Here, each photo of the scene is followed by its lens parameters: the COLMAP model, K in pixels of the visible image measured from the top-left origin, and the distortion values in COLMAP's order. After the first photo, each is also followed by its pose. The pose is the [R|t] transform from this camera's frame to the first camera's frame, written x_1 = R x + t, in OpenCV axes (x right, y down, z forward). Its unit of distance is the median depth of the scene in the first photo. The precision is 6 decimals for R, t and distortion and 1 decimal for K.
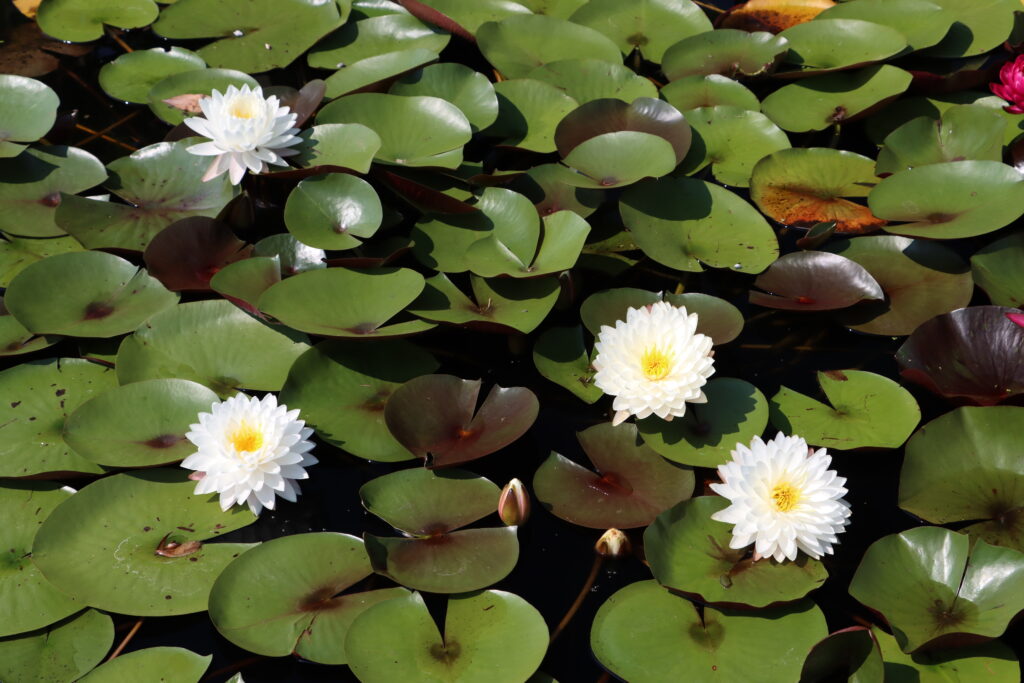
lens RADIAL K [[1978.4, 0, 512.0], [0, 1978.4, 341.5], [0, 0, 1]] dist [0.219012, 0.036489]
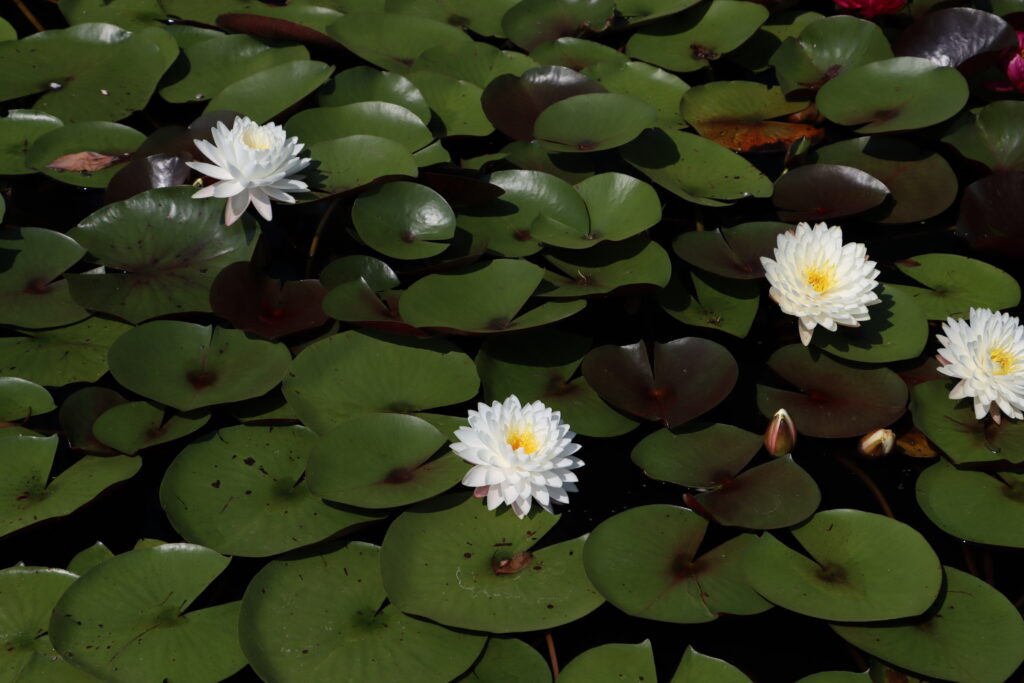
lens RADIAL K [[2102.2, 0, 512.0], [0, 2102.2, 341.5], [0, 0, 1]] dist [0.253645, -0.027014]
pose [[0.865404, -0.230005, 0.445166, -0.584111], [0.240041, 0.970146, 0.034607, -0.035659], [-0.439836, 0.076909, 0.894779, 0.071780]]
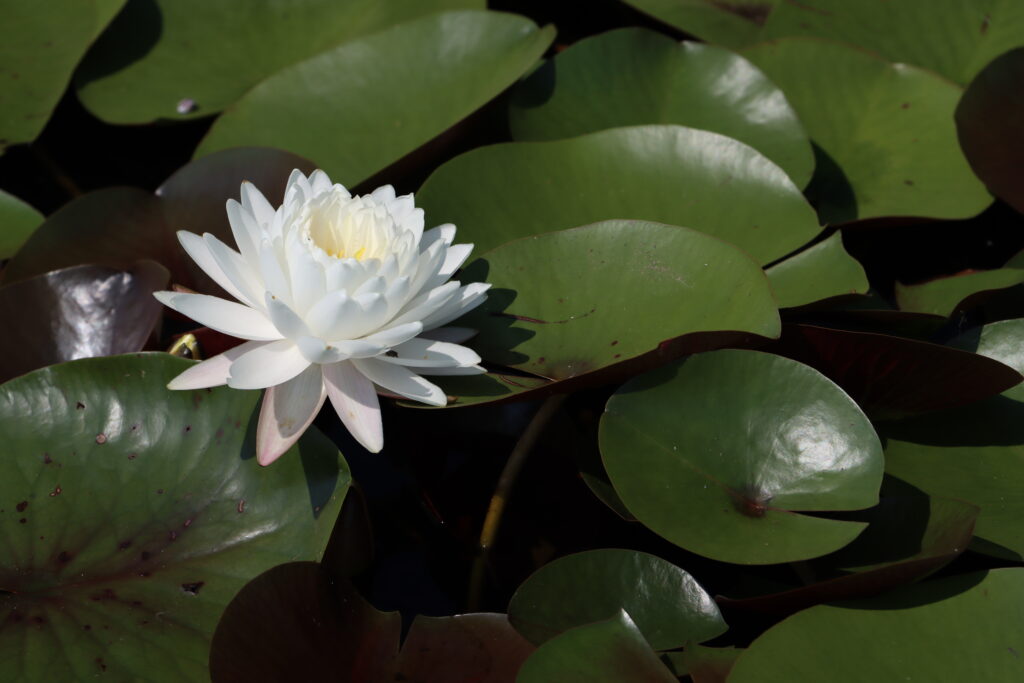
lens RADIAL K [[6029.1, 0, 512.0], [0, 6029.1, 341.5], [0, 0, 1]] dist [2.048922, 4.916152]
pose [[0.901970, -0.189887, 0.387805, -0.613671], [0.225564, 0.973036, -0.048181, -0.048640], [-0.368199, 0.130933, 0.920481, 0.022815]]
